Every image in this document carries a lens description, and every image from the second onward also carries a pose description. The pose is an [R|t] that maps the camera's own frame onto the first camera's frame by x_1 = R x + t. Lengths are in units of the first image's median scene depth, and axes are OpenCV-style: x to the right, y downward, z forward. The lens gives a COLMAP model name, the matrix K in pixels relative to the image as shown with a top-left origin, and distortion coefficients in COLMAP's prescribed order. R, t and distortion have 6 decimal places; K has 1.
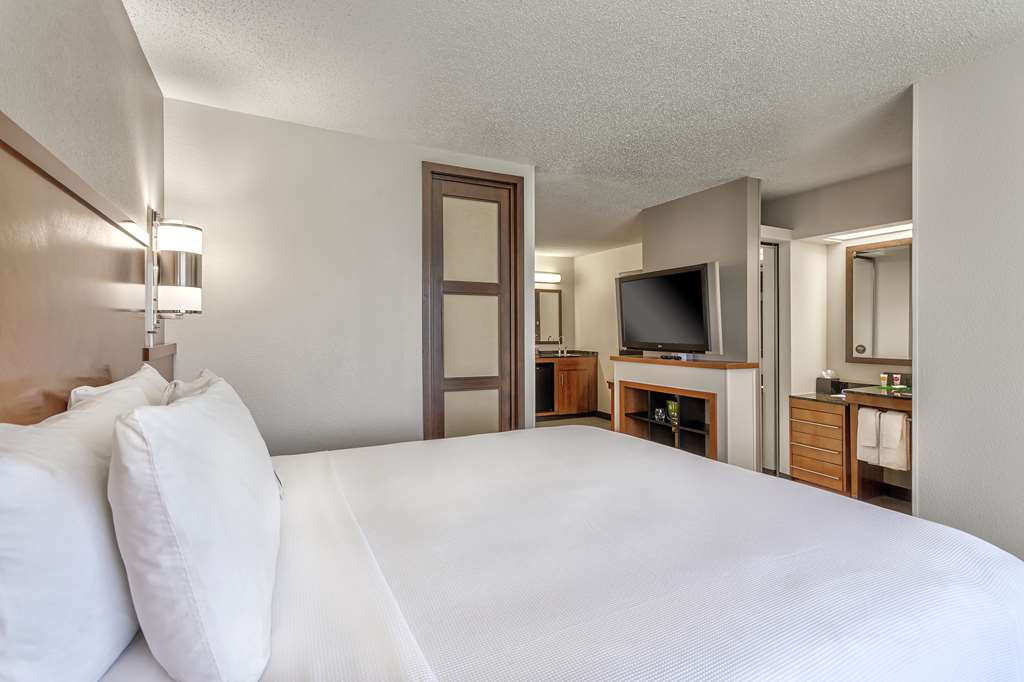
lens RADIAL K [[480.5, 0, 512.0], [0, 480.5, 341.0], [0, 0, 1]] dist [0.002598, 0.000331]
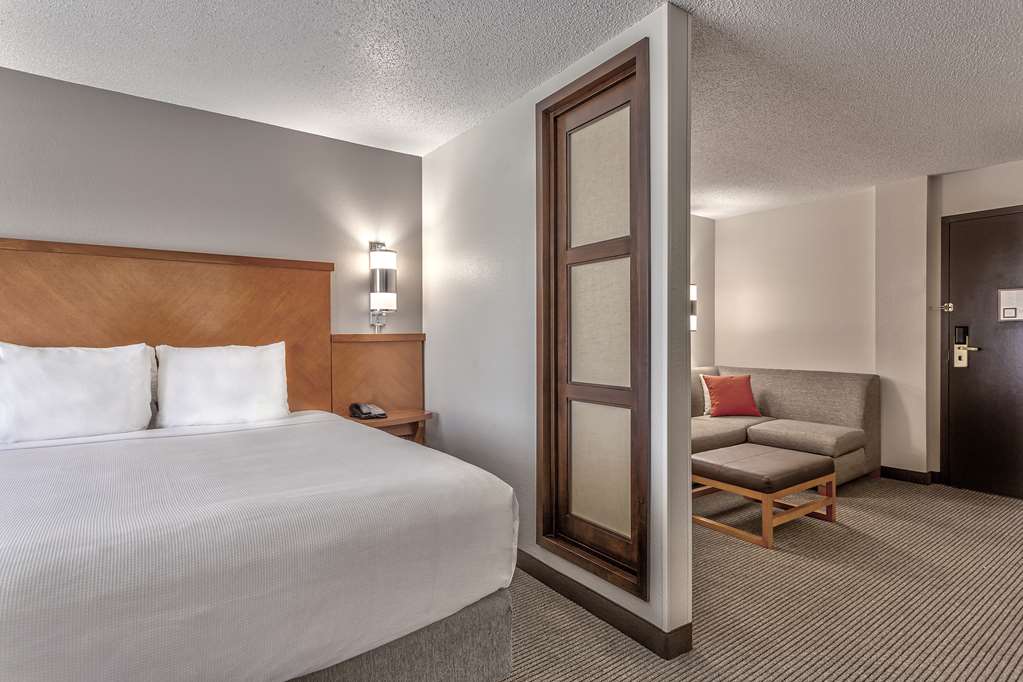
lens RADIAL K [[516.6, 0, 547.9], [0, 516.6, 337.6], [0, 0, 1]] dist [-0.001423, -0.000150]
pose [[0.181772, 0.011116, -0.983278, 0.633726], [-0.000250, 0.999937, 0.011258, 0.001000], [0.983341, -0.001801, 0.181763, 0.823887]]
